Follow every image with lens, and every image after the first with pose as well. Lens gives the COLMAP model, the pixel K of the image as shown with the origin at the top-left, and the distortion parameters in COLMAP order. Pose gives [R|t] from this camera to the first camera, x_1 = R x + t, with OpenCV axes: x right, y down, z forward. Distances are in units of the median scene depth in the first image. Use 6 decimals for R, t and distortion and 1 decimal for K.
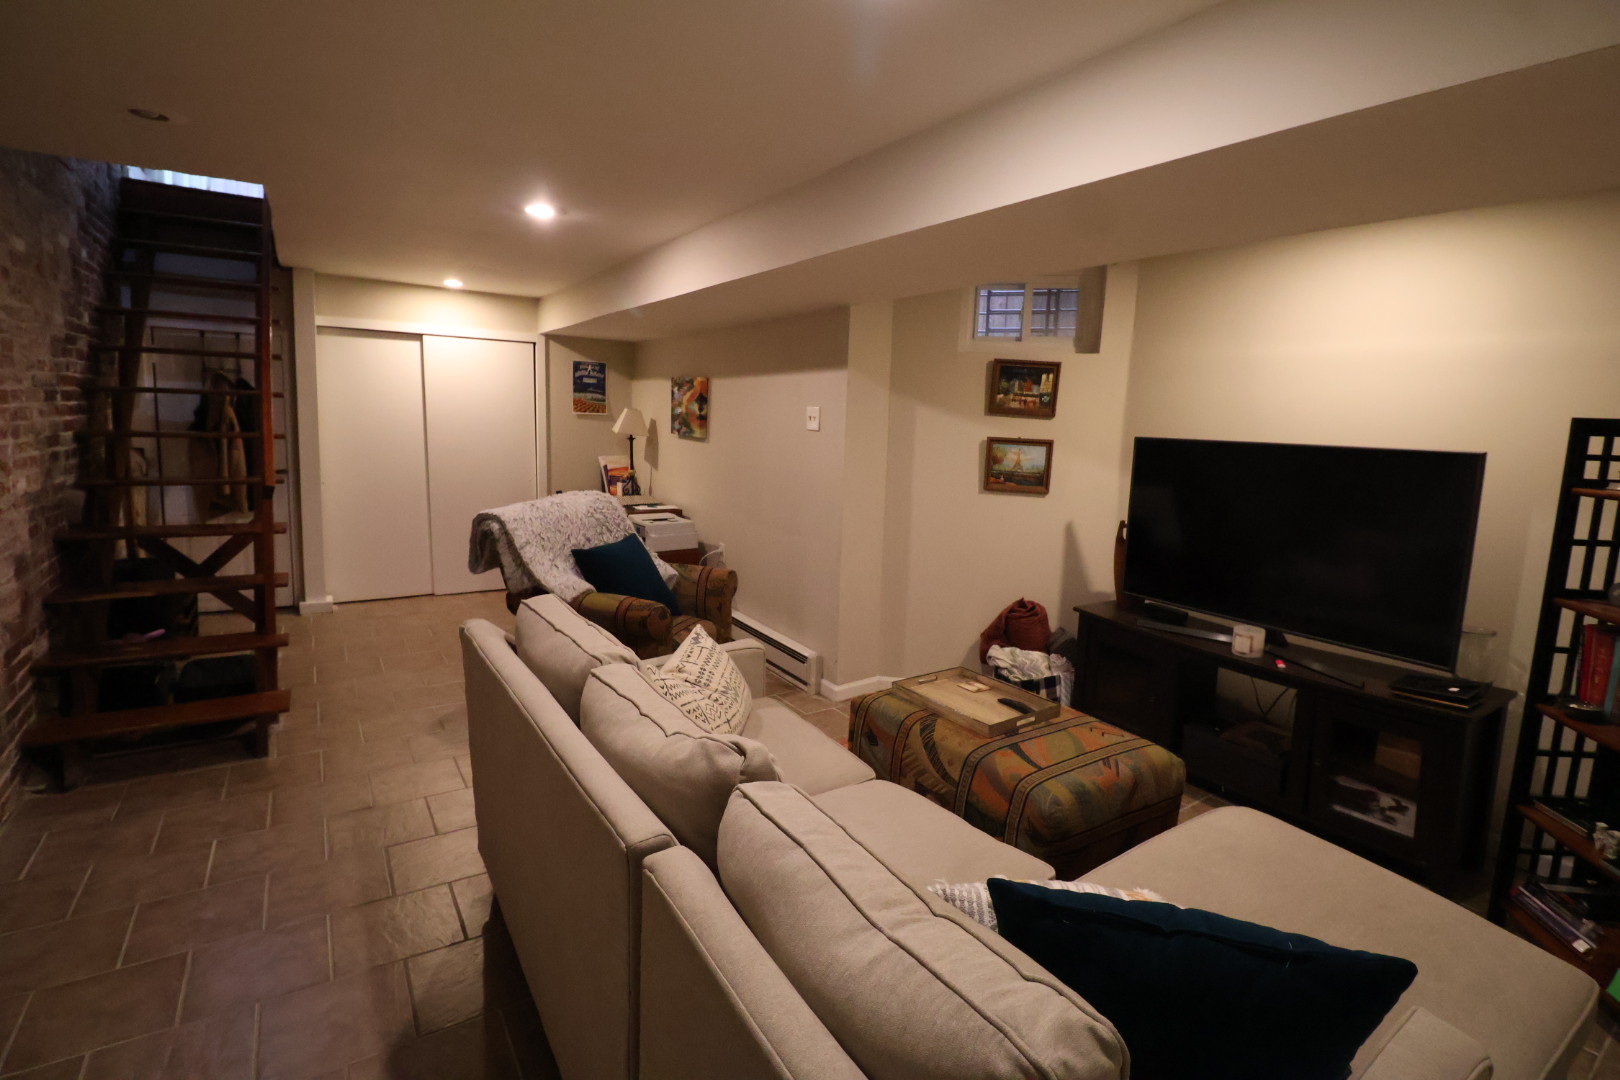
lens RADIAL K [[769.5, 0, 828.9], [0, 769.5, 515.7], [0, 0, 1]] dist [0.001232, -0.014855]
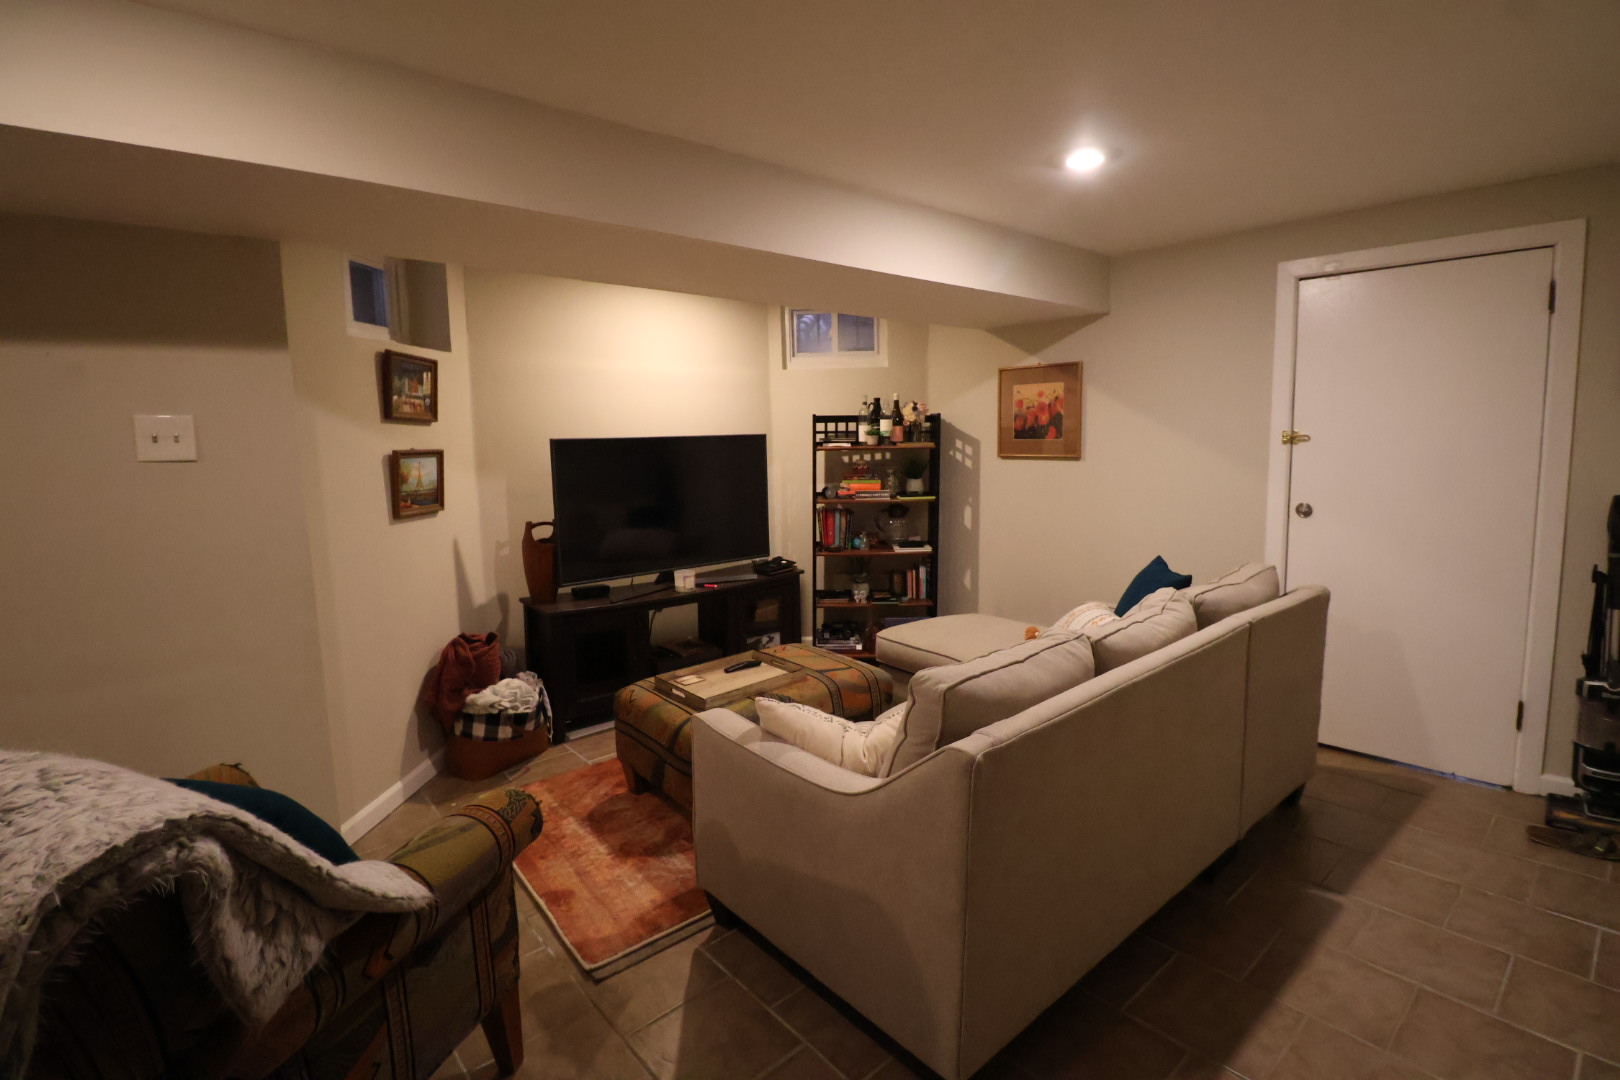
lens RADIAL K [[770.8, 0, 810.0], [0, 770.8, 540.0], [0, 0, 1]] dist [-0.001199, -0.000093]
pose [[-0.108473, -0.176859, 0.978240, -0.626374], [0.134709, 0.972355, 0.190733, -0.108024], [-0.984930, 0.152467, -0.081649, 0.673876]]
